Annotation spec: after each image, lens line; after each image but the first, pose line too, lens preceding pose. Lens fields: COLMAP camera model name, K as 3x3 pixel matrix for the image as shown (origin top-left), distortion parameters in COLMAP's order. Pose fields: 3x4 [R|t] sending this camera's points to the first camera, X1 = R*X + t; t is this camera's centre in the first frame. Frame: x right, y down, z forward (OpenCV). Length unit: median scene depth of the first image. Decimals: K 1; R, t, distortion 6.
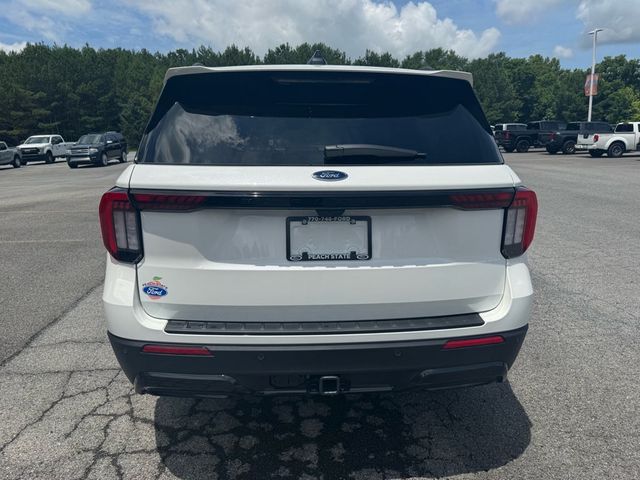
lens RADIAL K [[459.7, 0, 320.0], [0, 459.7, 240.0], [0, 0, 1]] dist [0.009957, -0.005283]
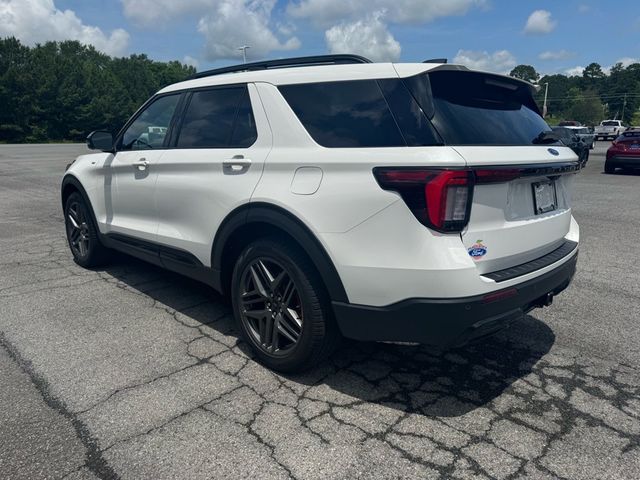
lens RADIAL K [[459.7, 0, 320.0], [0, 459.7, 240.0], [0, 0, 1]] dist [0.009957, -0.005283]
pose [[0.746431, -0.133751, 0.651883, -0.041392], [0.135873, 0.989589, 0.047461, -0.000947], [-0.651444, 0.053147, 0.756833, 0.010415]]
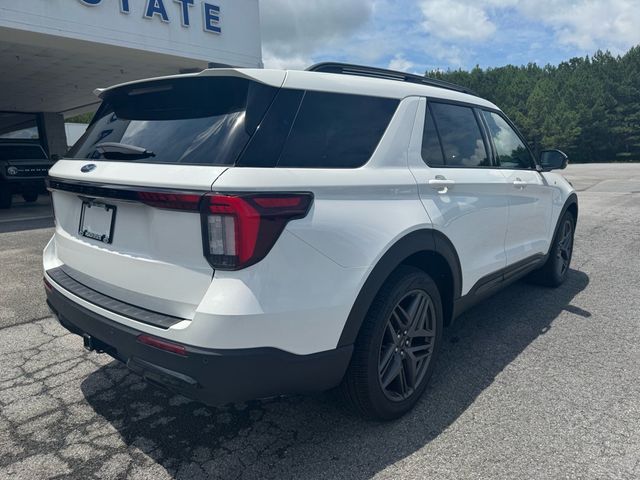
lens RADIAL K [[462.5, 0, 320.0], [0, 462.5, 240.0], [0, 0, 1]] dist [0.003970, -0.006220]
pose [[0.705562, 0.136390, -0.695399, 0.036552], [-0.159096, 0.986741, 0.032111, -0.002464], [0.690558, 0.087979, 0.717906, 0.014982]]
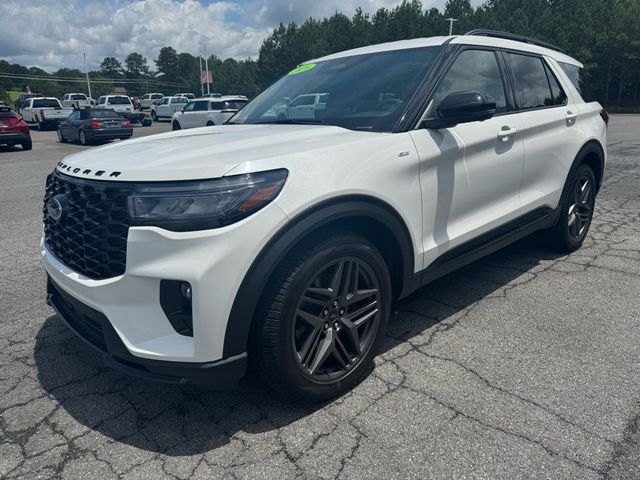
lens RADIAL K [[462.5, 0, 320.0], [0, 462.5, 240.0], [0, 0, 1]] dist [0.003970, -0.006220]
pose [[-0.628809, -0.192464, 0.753364, -0.045338], [0.206633, 0.892682, 0.400526, -0.024437], [-0.749601, 0.407524, -0.521557, 0.113921]]
